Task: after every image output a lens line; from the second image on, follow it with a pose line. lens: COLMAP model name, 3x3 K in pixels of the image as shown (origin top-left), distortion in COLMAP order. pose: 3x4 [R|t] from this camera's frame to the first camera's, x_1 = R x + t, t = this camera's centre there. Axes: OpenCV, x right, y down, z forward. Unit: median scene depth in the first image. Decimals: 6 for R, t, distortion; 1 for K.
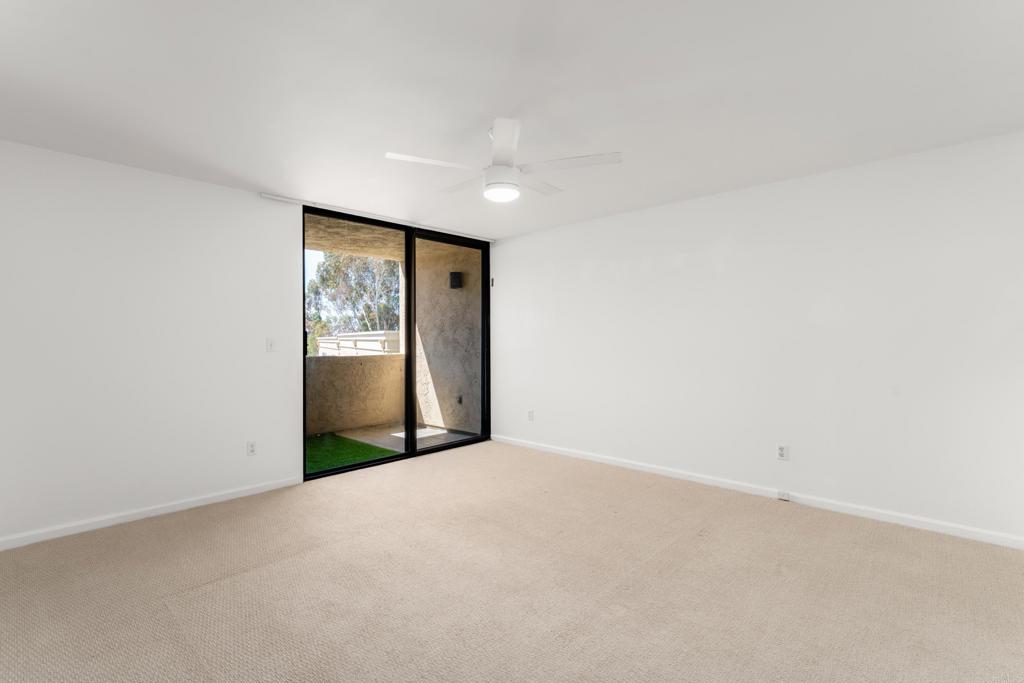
lens RADIAL K [[479.6, 0, 512.2], [0, 479.6, 343.7], [0, 0, 1]] dist [0.002656, 0.000351]
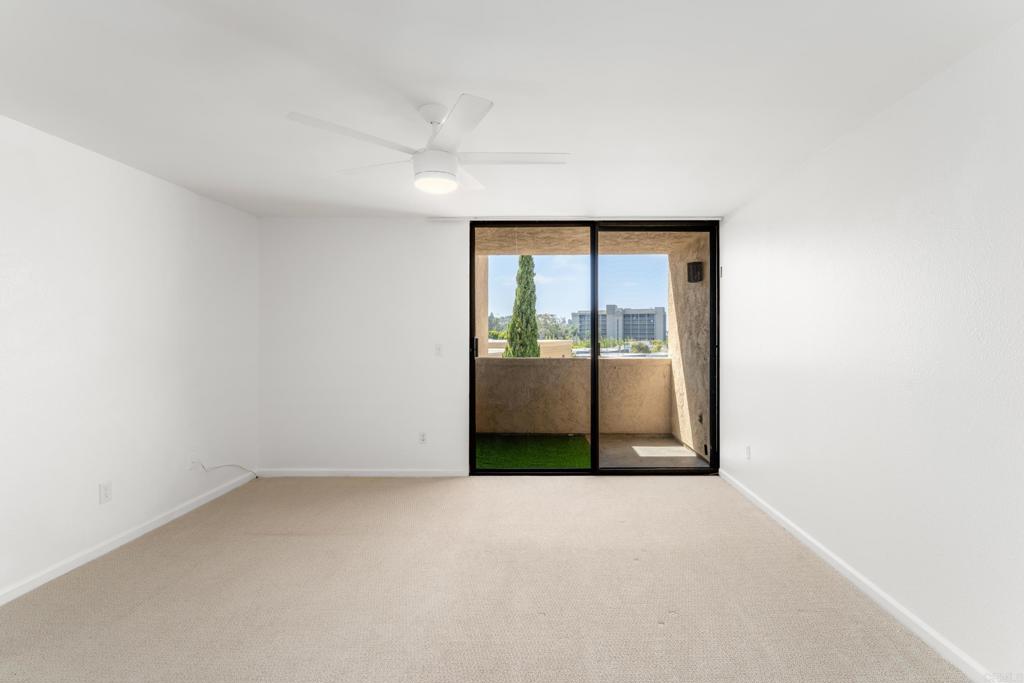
lens RADIAL K [[479.6, 0, 510.7], [0, 479.6, 335.9], [0, 0, 1]] dist [0.002656, 0.000351]
pose [[0.678117, 0.003497, -0.734946, 0.264148], [-0.011566, 0.999916, -0.005913, -0.013807], [0.734863, 0.012510, 0.678100, 0.205470]]
